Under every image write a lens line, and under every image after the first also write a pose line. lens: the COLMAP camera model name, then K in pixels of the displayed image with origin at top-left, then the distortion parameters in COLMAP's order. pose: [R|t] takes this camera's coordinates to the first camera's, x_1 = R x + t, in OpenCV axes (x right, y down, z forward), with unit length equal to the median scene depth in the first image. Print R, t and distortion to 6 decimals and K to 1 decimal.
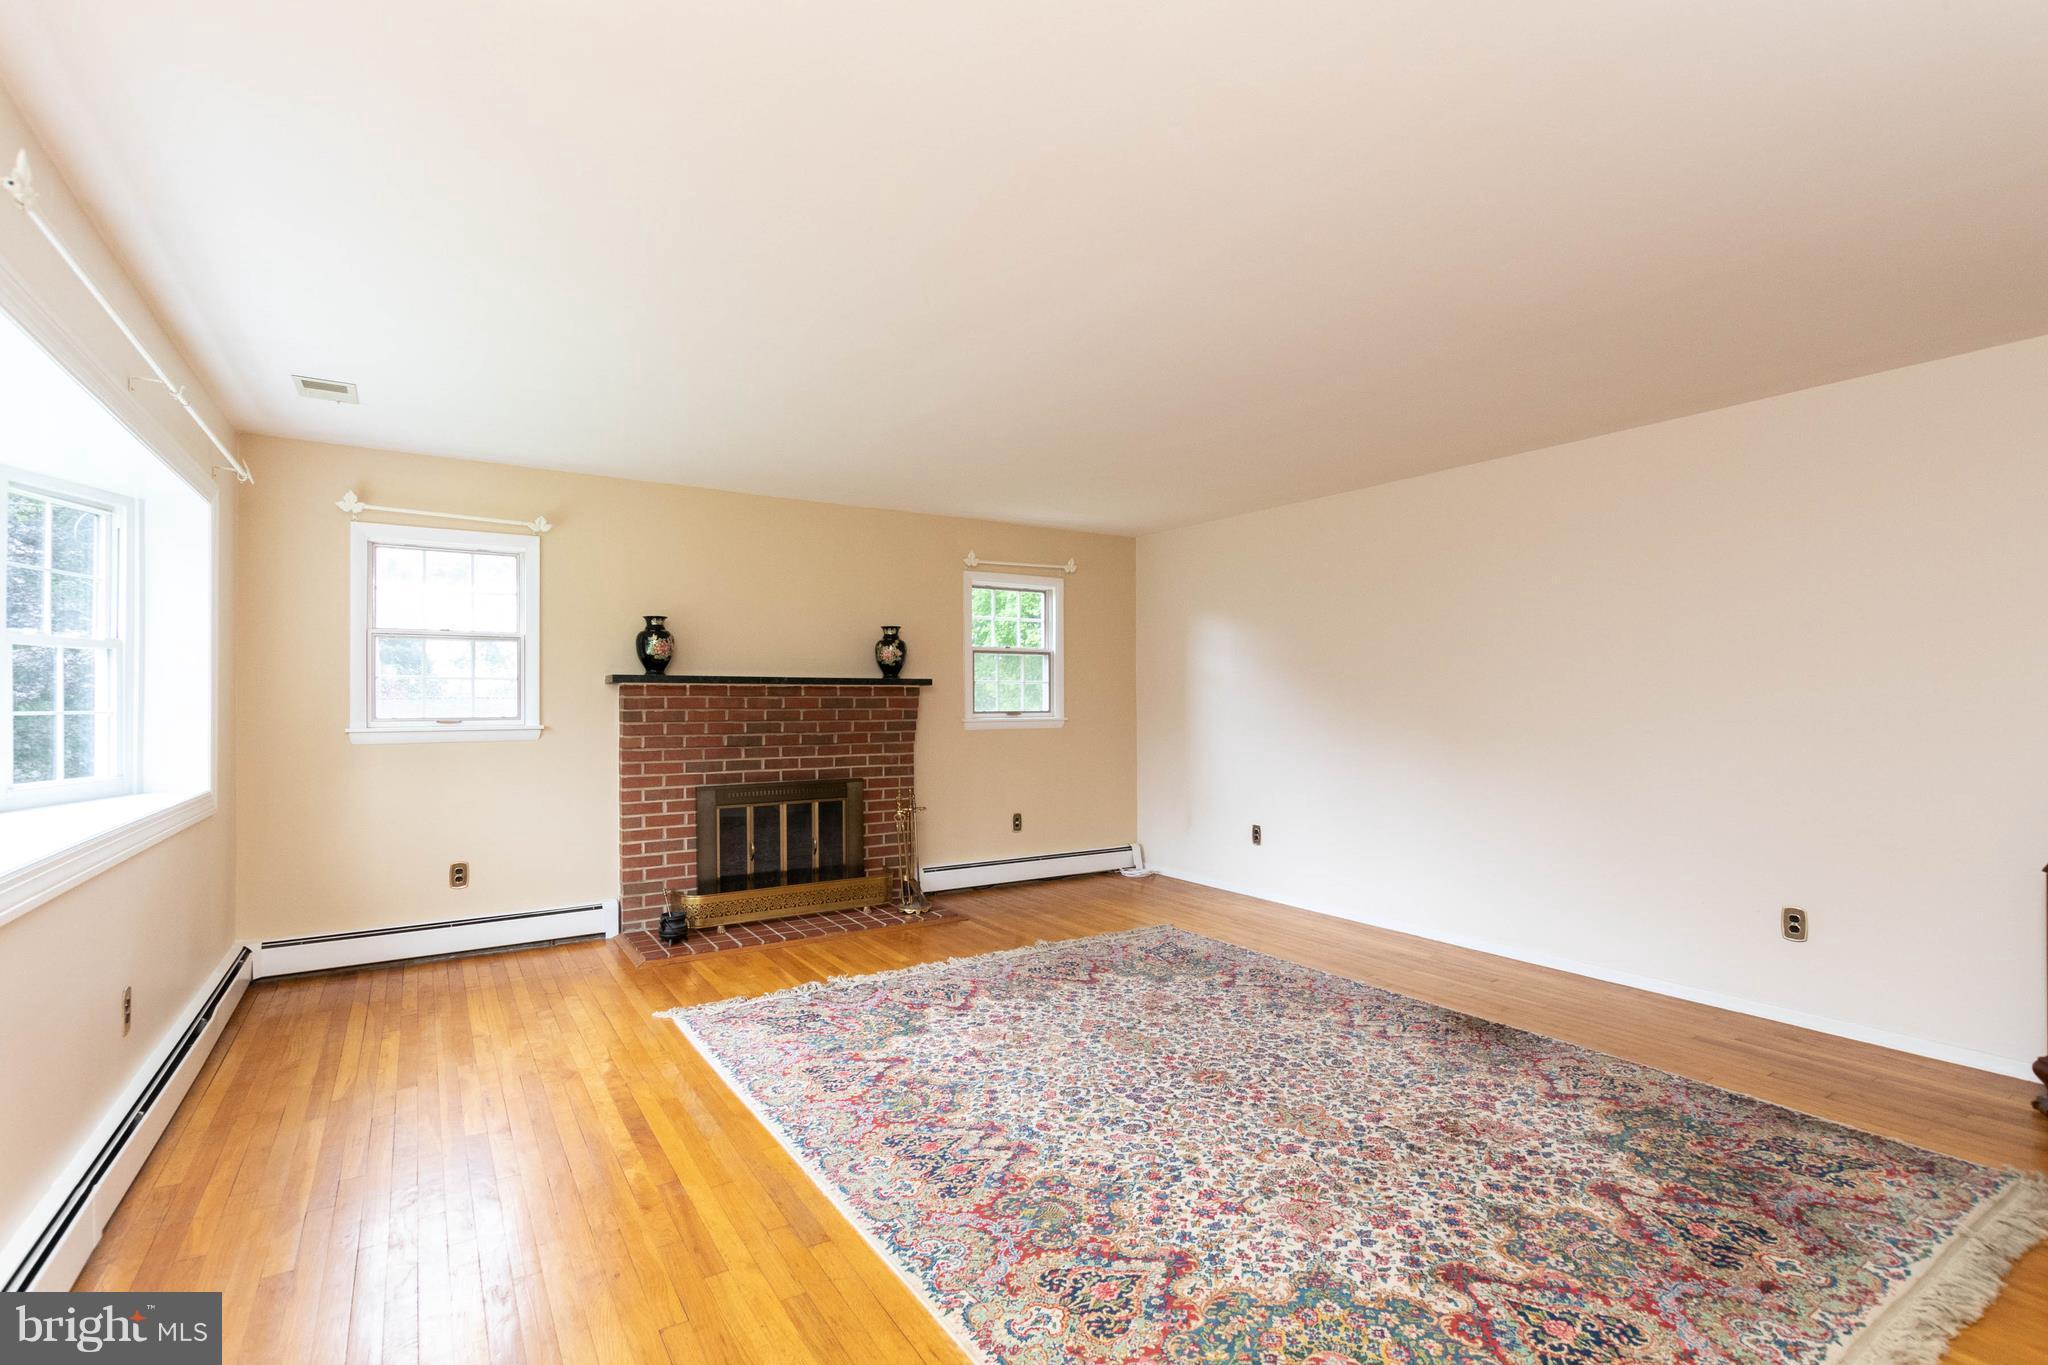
lens RADIAL K [[968.2, 0, 1010.0], [0, 968.2, 702.8], [0, 0, 1]] dist [-0.001136, -0.000480]
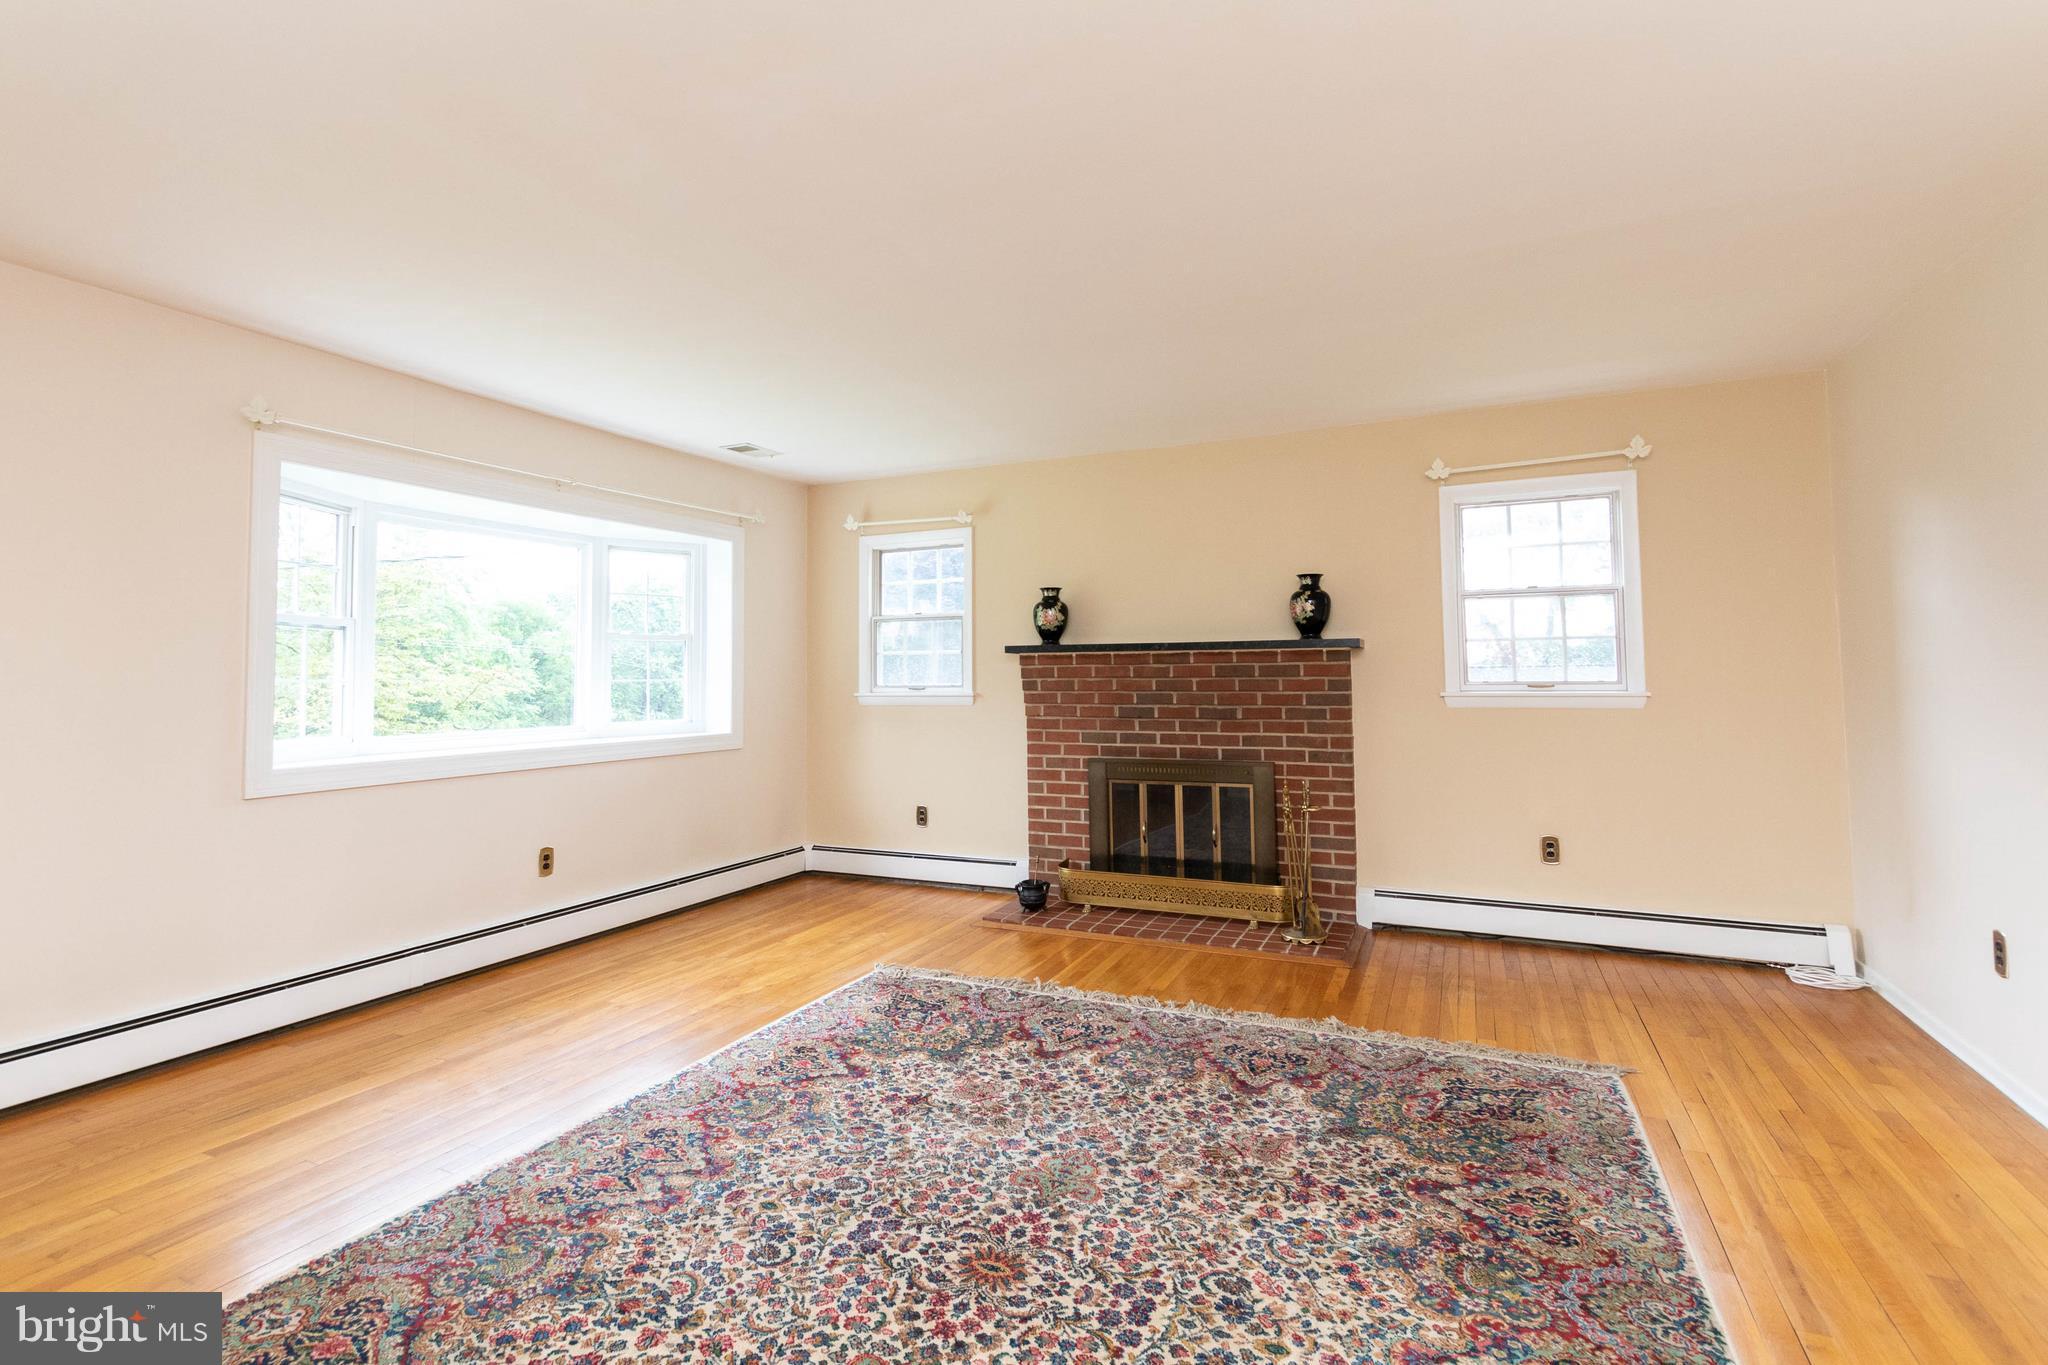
lens RADIAL K [[962.6, 0, 1016.2], [0, 962.6, 636.9], [0, 0, 1]] dist [0.002000, 0.000374]
pose [[0.521390, -0.038256, -0.852461, 0.518189], [0.006159, 0.999137, -0.041071, 0.004457], [0.853297, 0.016164, 0.521175, 0.466673]]
